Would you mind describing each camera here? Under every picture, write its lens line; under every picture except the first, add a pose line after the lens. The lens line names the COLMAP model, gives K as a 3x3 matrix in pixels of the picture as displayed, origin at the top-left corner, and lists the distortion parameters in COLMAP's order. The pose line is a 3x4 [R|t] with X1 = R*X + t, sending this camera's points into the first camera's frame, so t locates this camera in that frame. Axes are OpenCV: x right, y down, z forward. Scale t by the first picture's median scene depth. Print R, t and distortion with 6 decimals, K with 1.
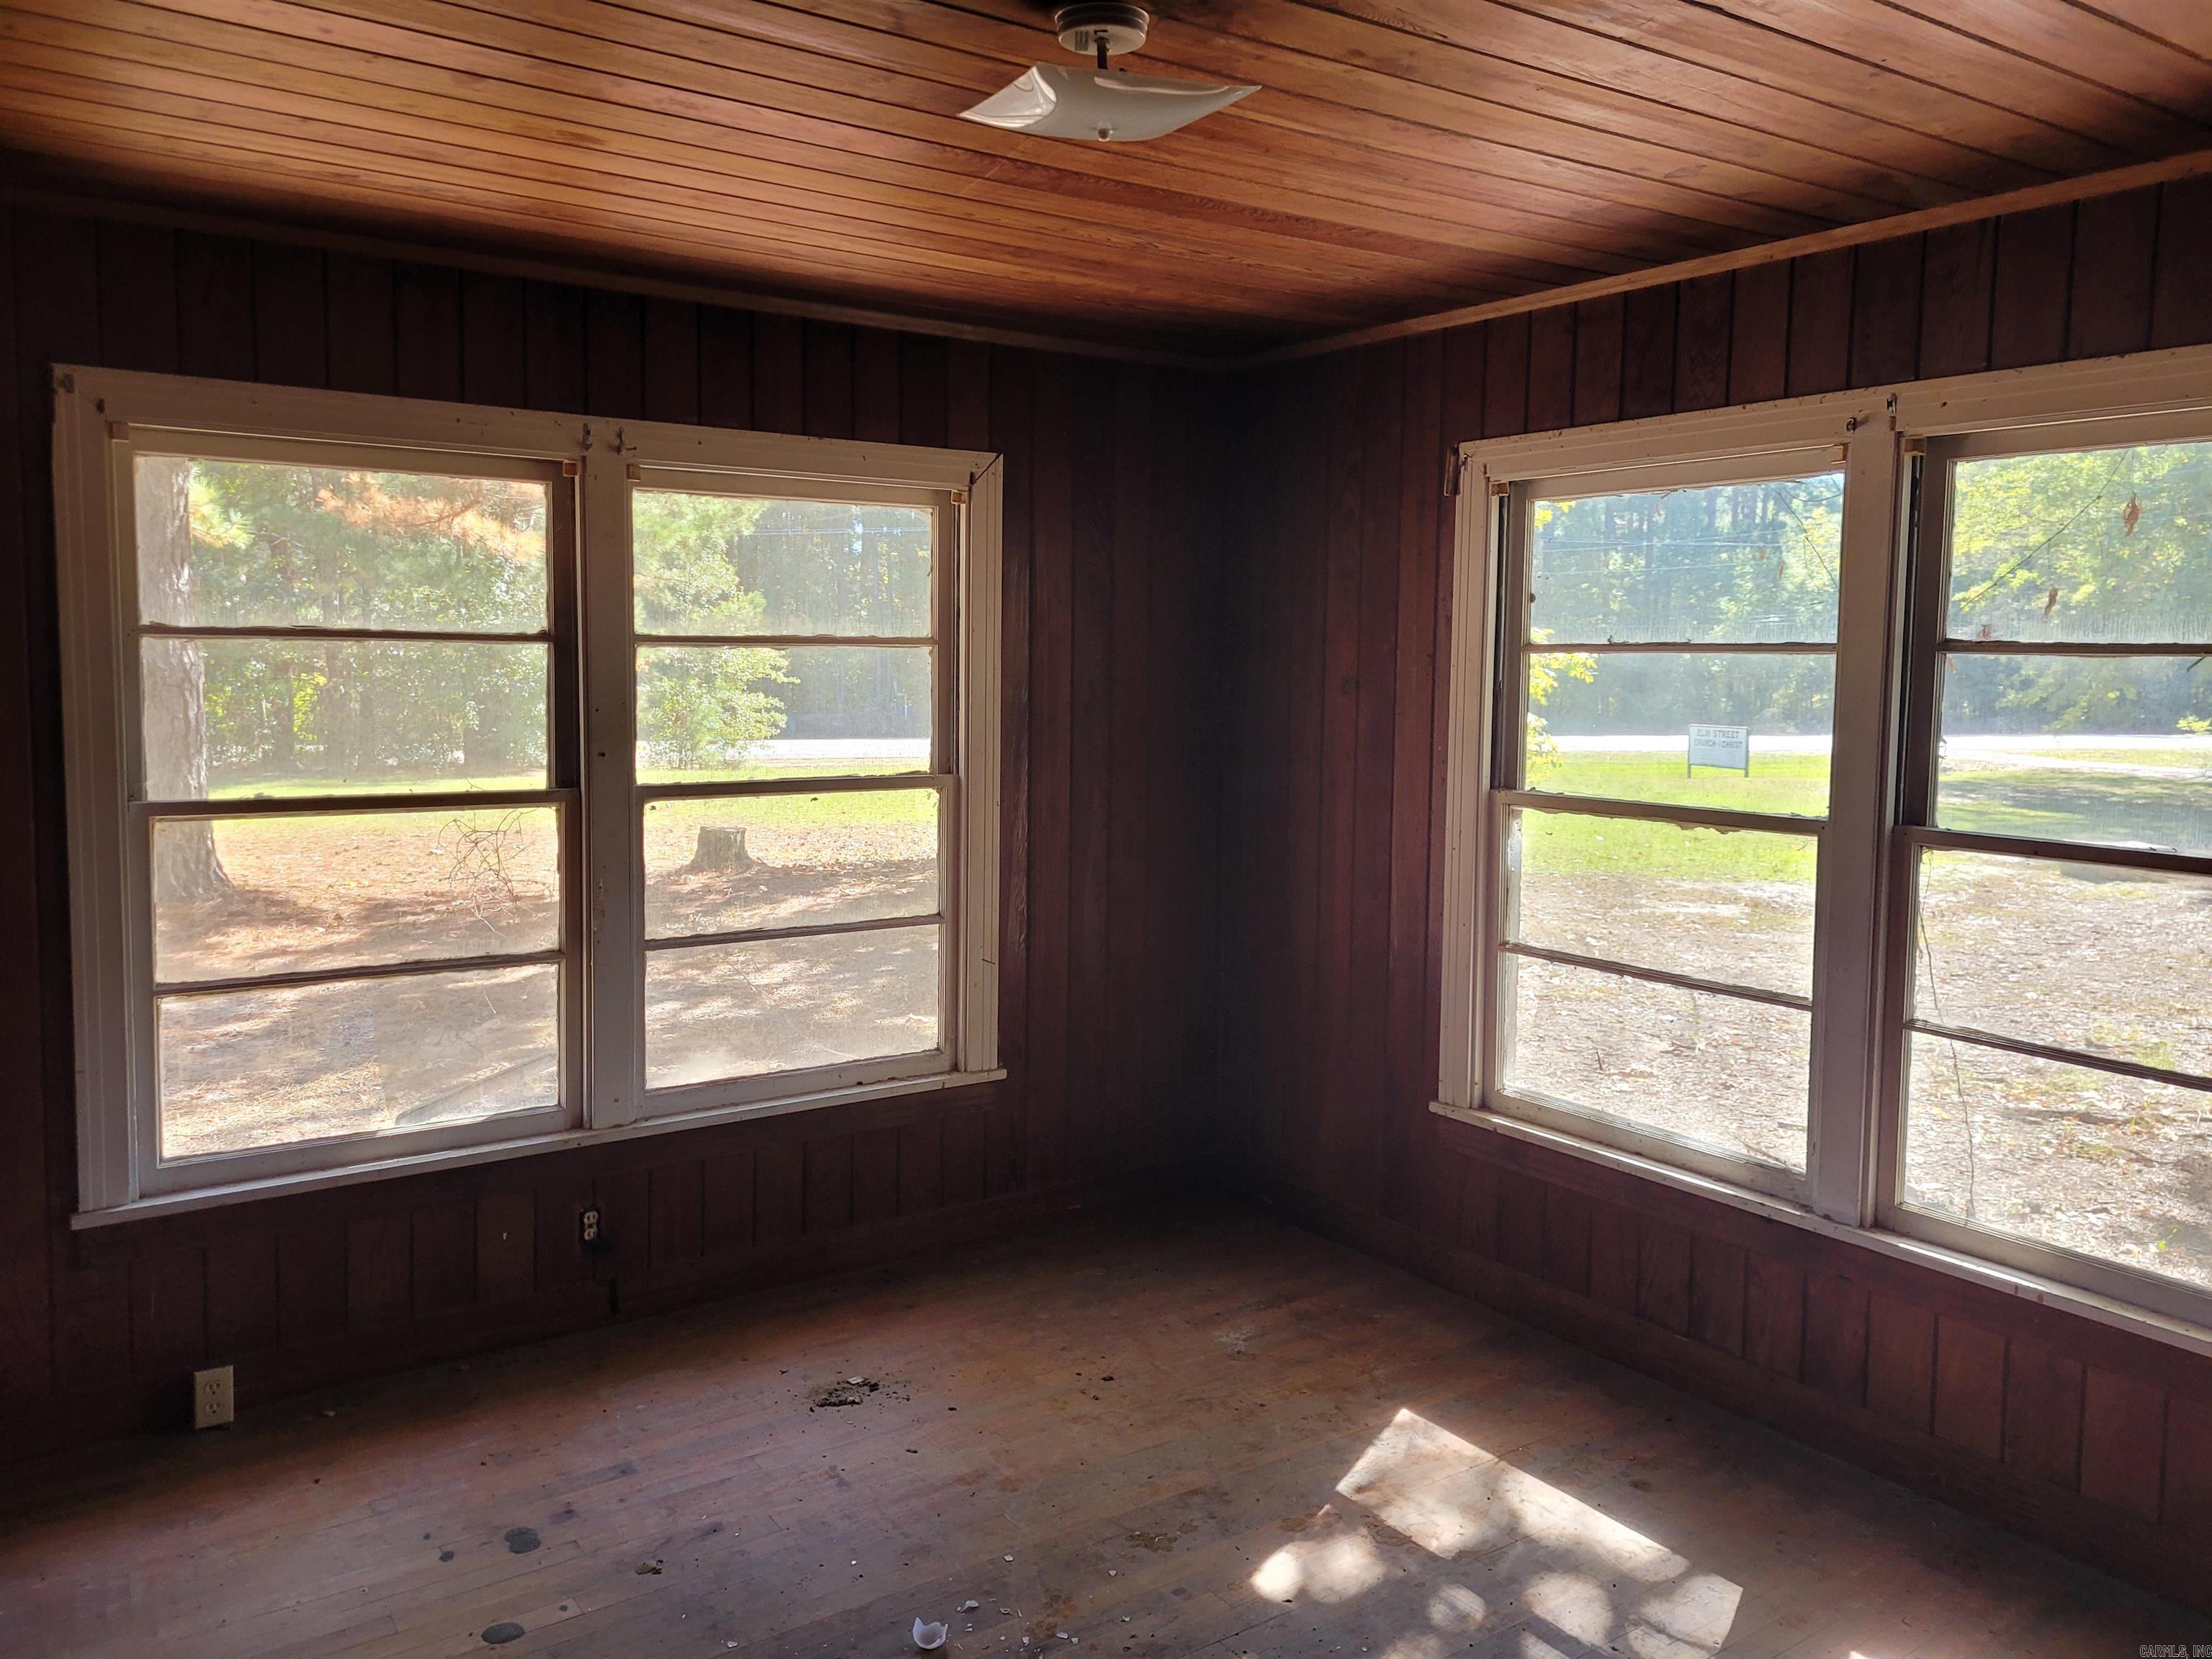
lens RADIAL K [[1693.6, 0, 1106.0], [0, 1693.6, 829.5], [0, 0, 1]] dist [0.046725, 0.001063]
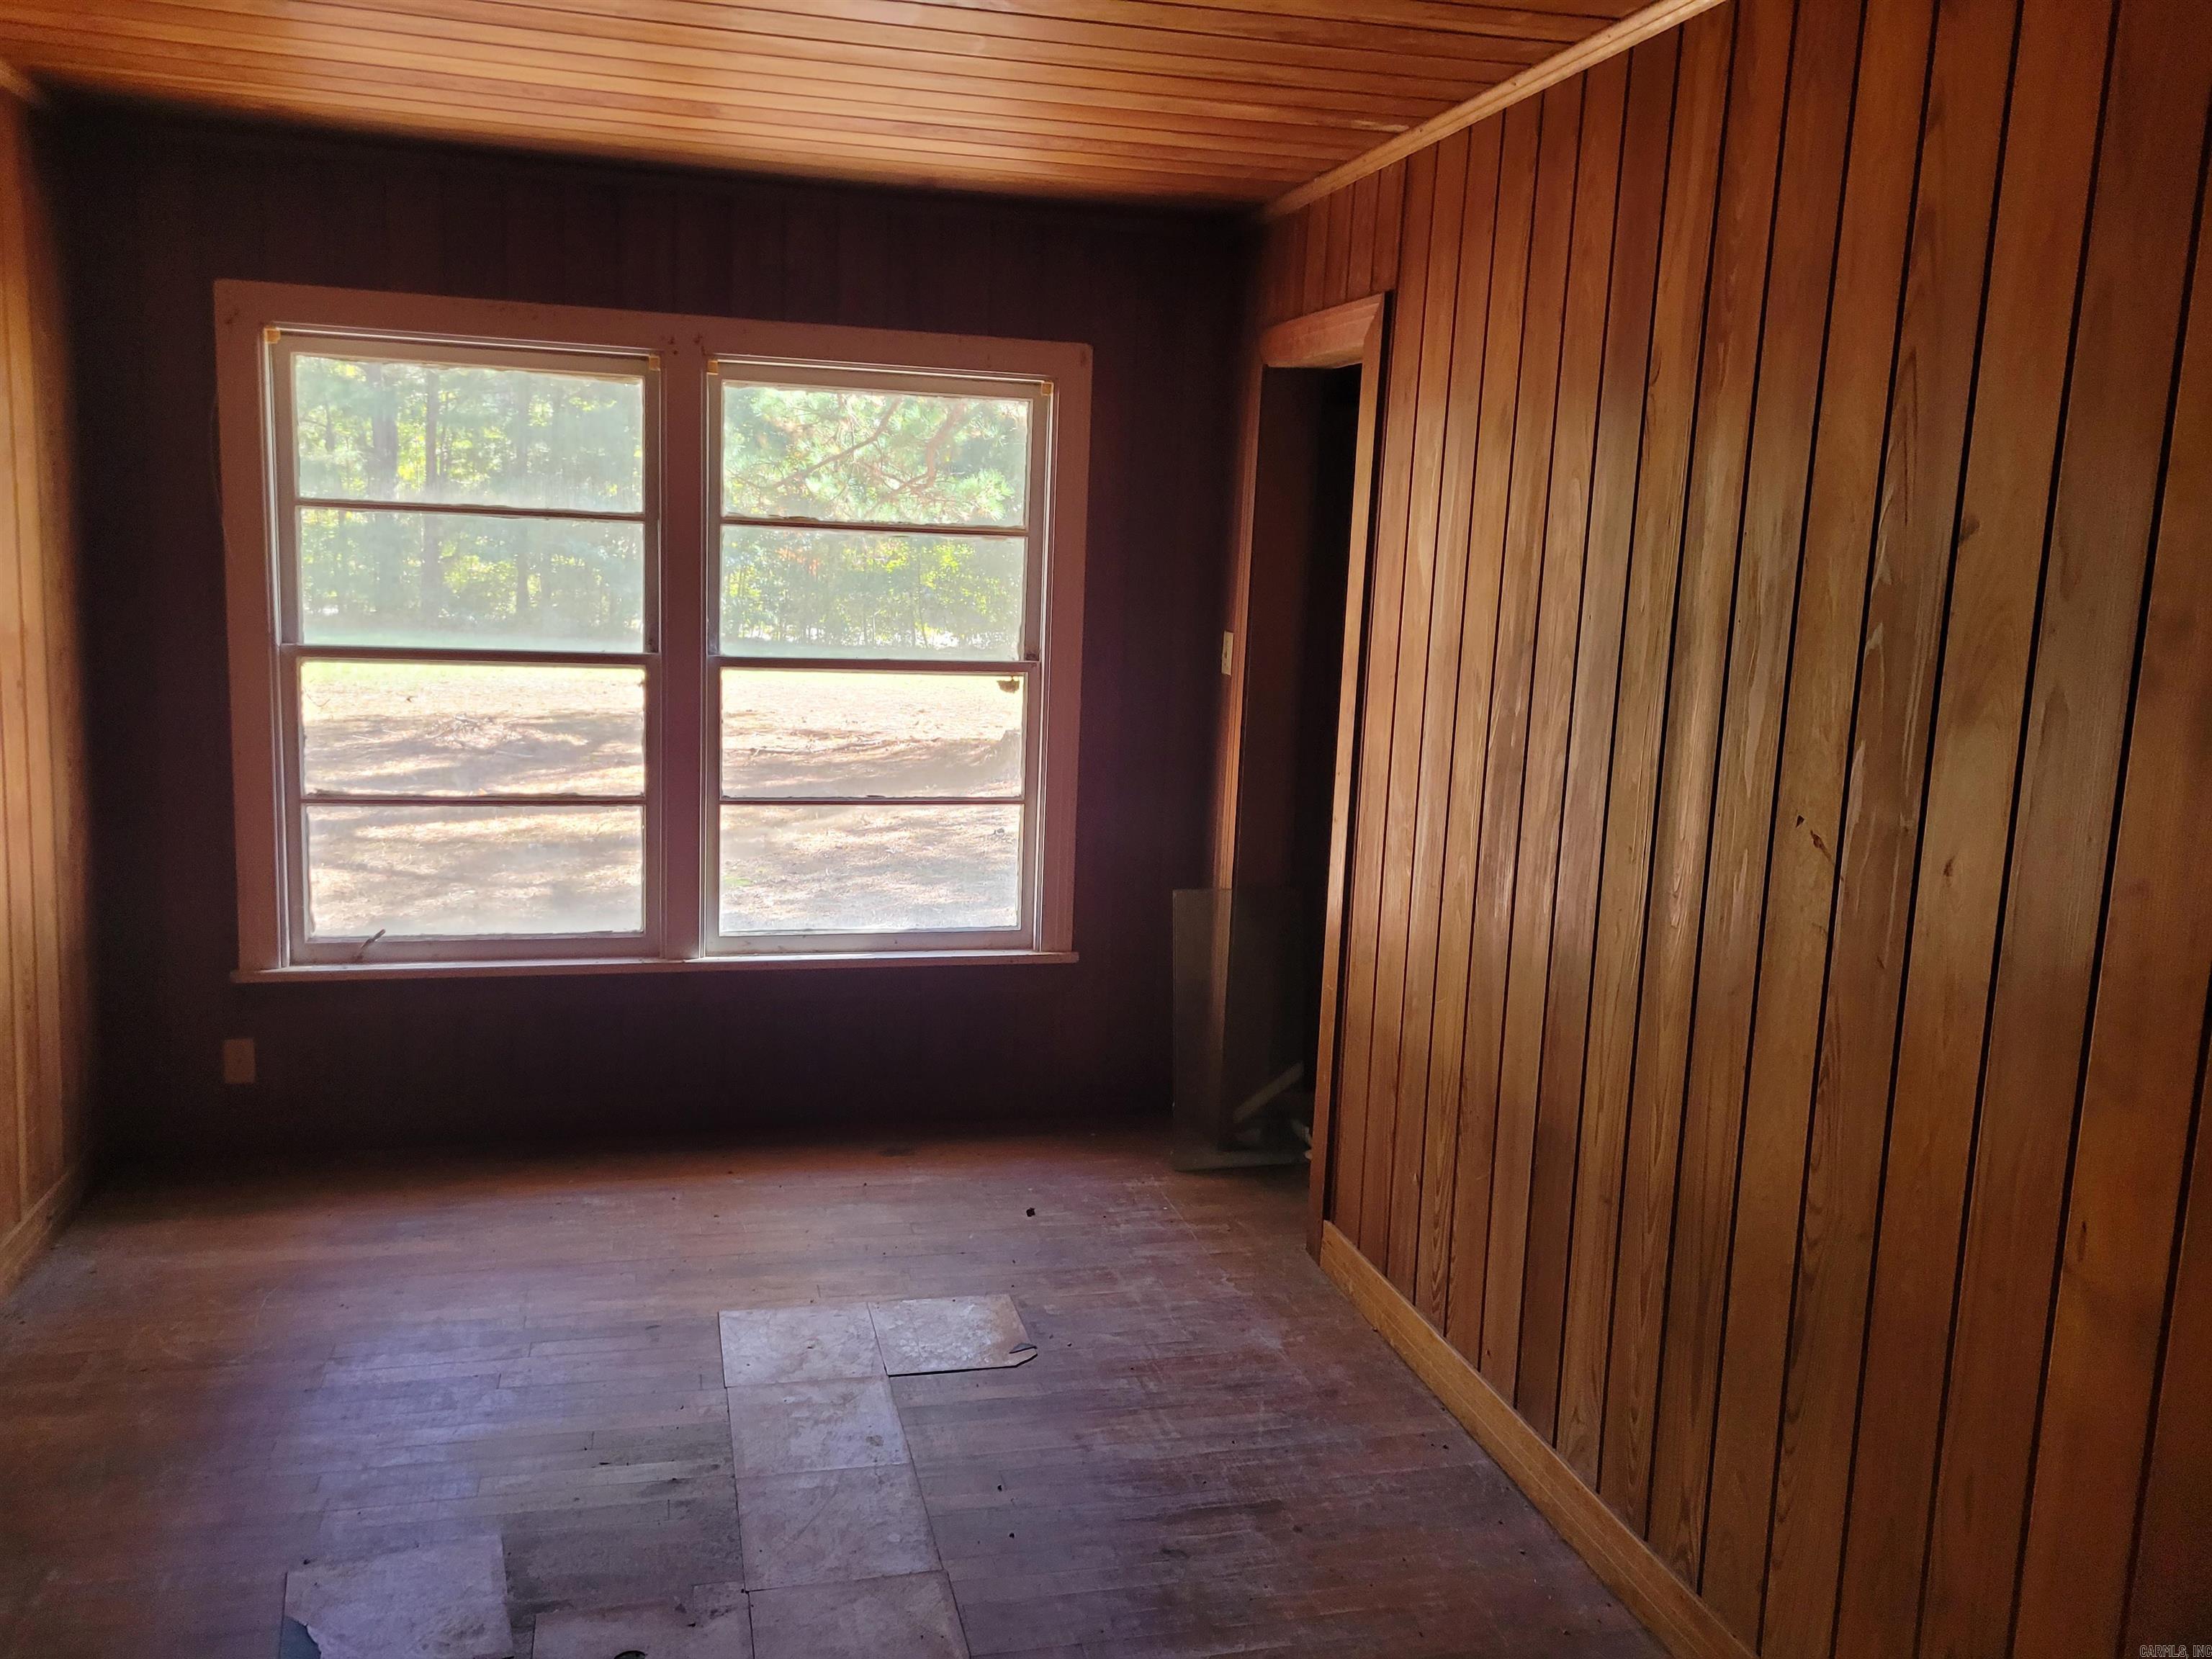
lens RADIAL K [[1693.6, 0, 1106.0], [0, 1693.6, 829.5], [0, 0, 1]] dist [0.046725, 0.001063]
pose [[0.933019, 0.084896, -0.349669, 0.358677], [-0.066020, 0.995661, 0.065574, -0.002338], [0.353719, -0.038097, 0.934576, 0.054206]]
